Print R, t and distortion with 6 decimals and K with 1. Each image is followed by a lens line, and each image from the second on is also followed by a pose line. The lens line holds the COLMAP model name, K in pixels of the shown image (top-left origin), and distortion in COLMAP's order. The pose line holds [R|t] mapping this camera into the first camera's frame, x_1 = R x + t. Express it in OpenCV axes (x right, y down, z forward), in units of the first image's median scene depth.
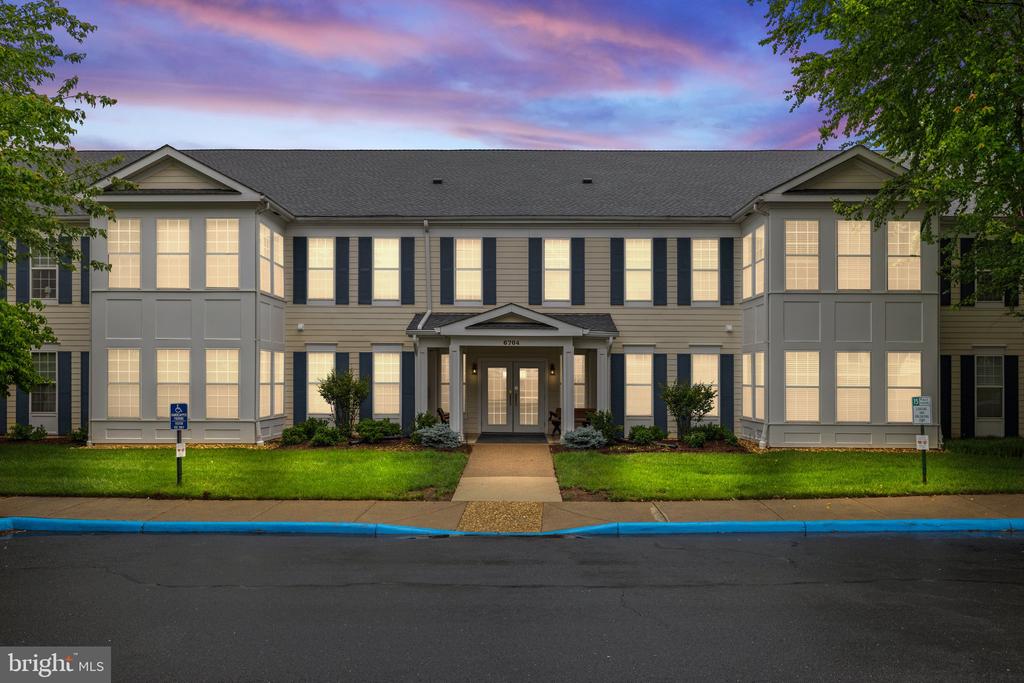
lens RADIAL K [[744.2, 0, 512.2], [0, 744.2, 343.1], [0, 0, 1]] dist [0.005682, 0.001720]
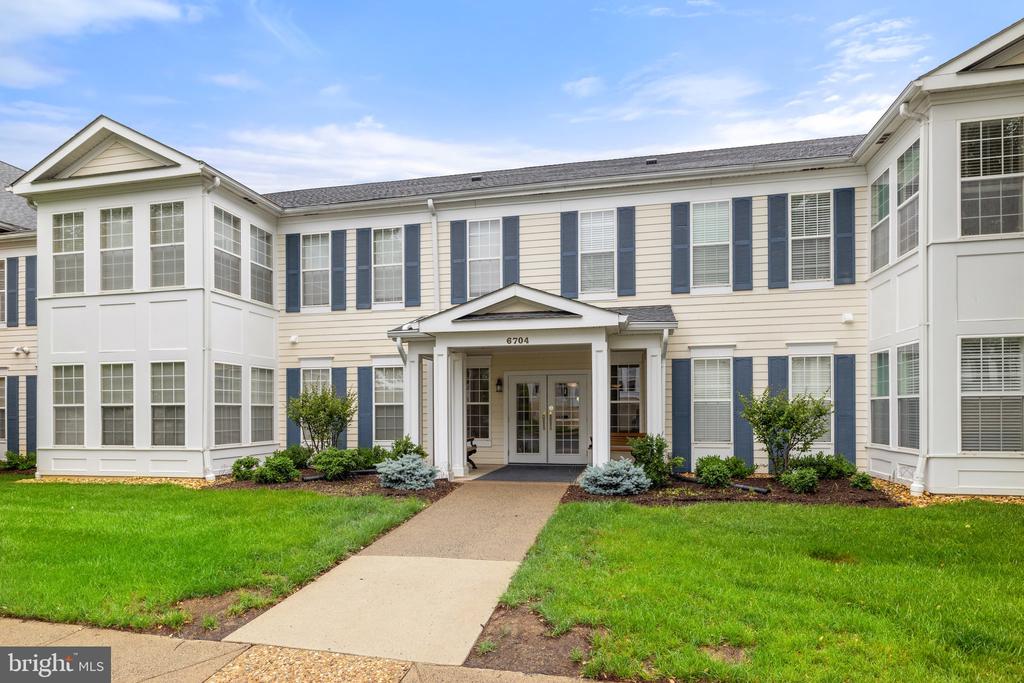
lens RADIAL K [[560.1, 0, 506.3], [0, 560.1, 412.0], [0, 0, 1]] dist [0.003070, -0.000326]
pose [[0.977140, -0.011944, -0.212261, 0.097950], [0.021746, 0.998799, 0.043905, 0.042411], [0.211481, -0.047517, 0.976226, 0.458007]]
